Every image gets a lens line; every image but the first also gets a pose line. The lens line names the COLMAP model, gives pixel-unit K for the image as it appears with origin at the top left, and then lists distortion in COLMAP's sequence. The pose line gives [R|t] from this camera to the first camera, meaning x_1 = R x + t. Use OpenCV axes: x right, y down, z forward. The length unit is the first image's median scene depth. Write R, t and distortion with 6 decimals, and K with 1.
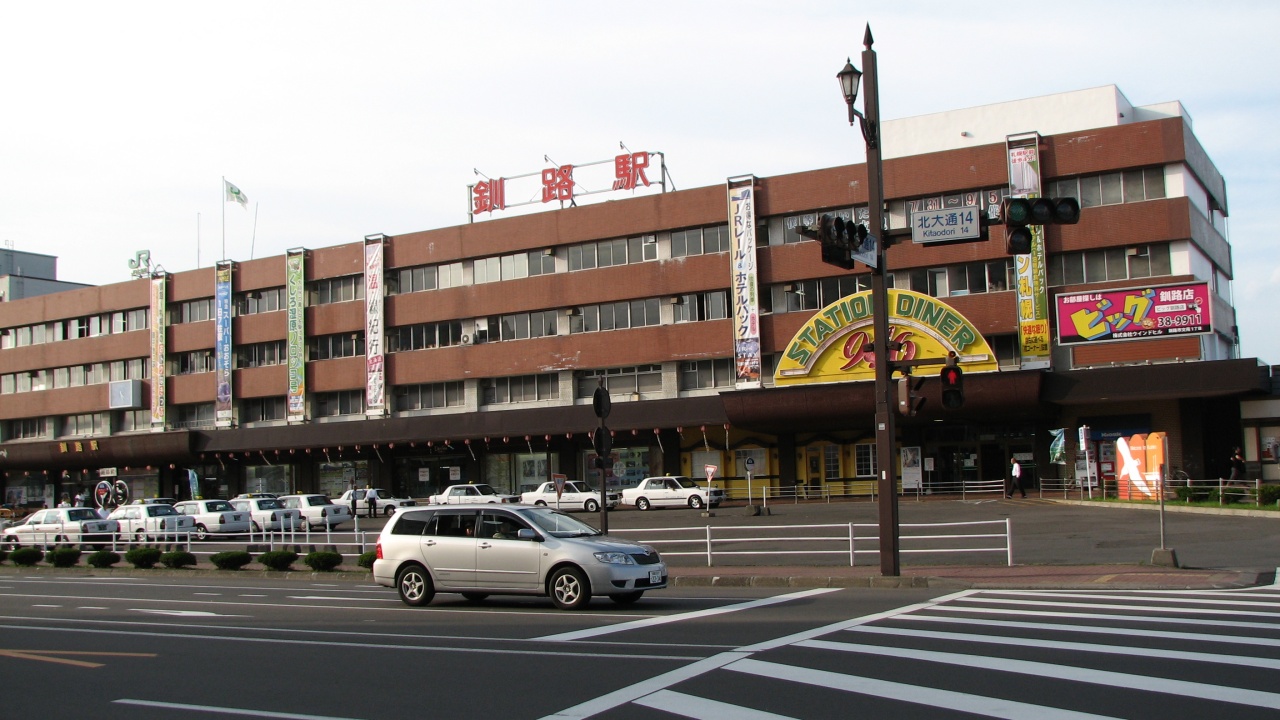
lens RADIAL K [[1391.5, 0, 612.8], [0, 1391.5, 375.8], [0, 0, 1]] dist [-0.201553, 0.298989]
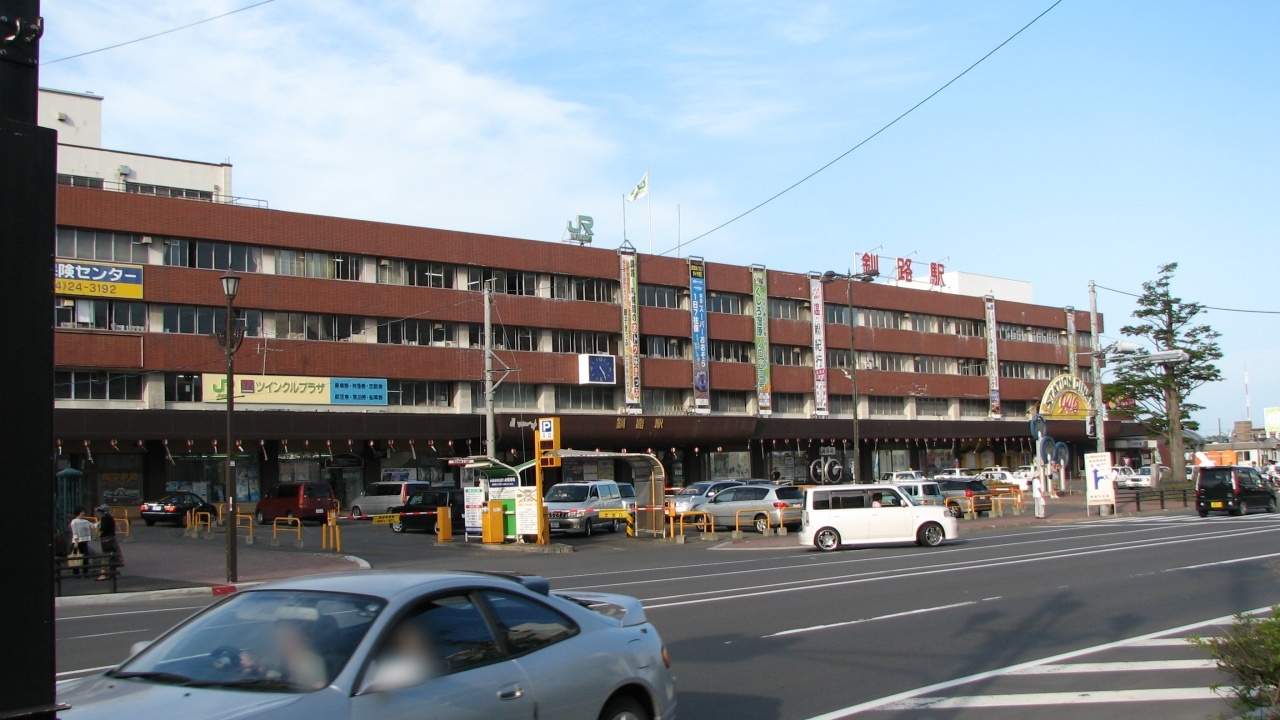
lens RADIAL K [[1391.5, 0, 612.8], [0, 1391.5, 375.8], [0, 0, 1]] dist [-0.201553, 0.298989]
pose [[0.283333, 0.104097, 0.953355, -1.391457], [-0.052199, 0.994292, -0.093053, 0.116740], [-0.957600, -0.023399, 0.287149, 0.796805]]
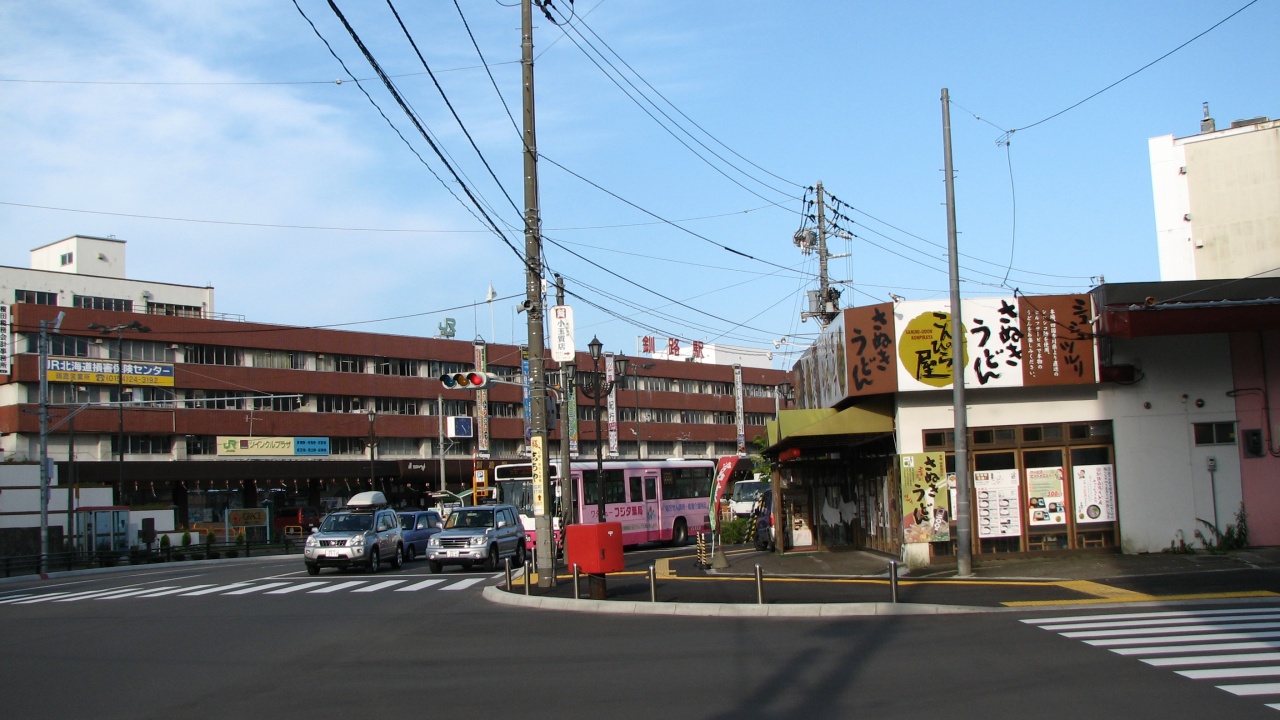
lens RADIAL K [[1391.5, 0, 612.8], [0, 1391.5, 375.8], [0, 0, 1]] dist [-0.201553, 0.298989]
pose [[0.126911, 0.121896, 0.984396, -1.850497], [-0.034978, 0.992353, -0.118372, 0.131312], [-0.991297, -0.019410, 0.130204, 0.752956]]
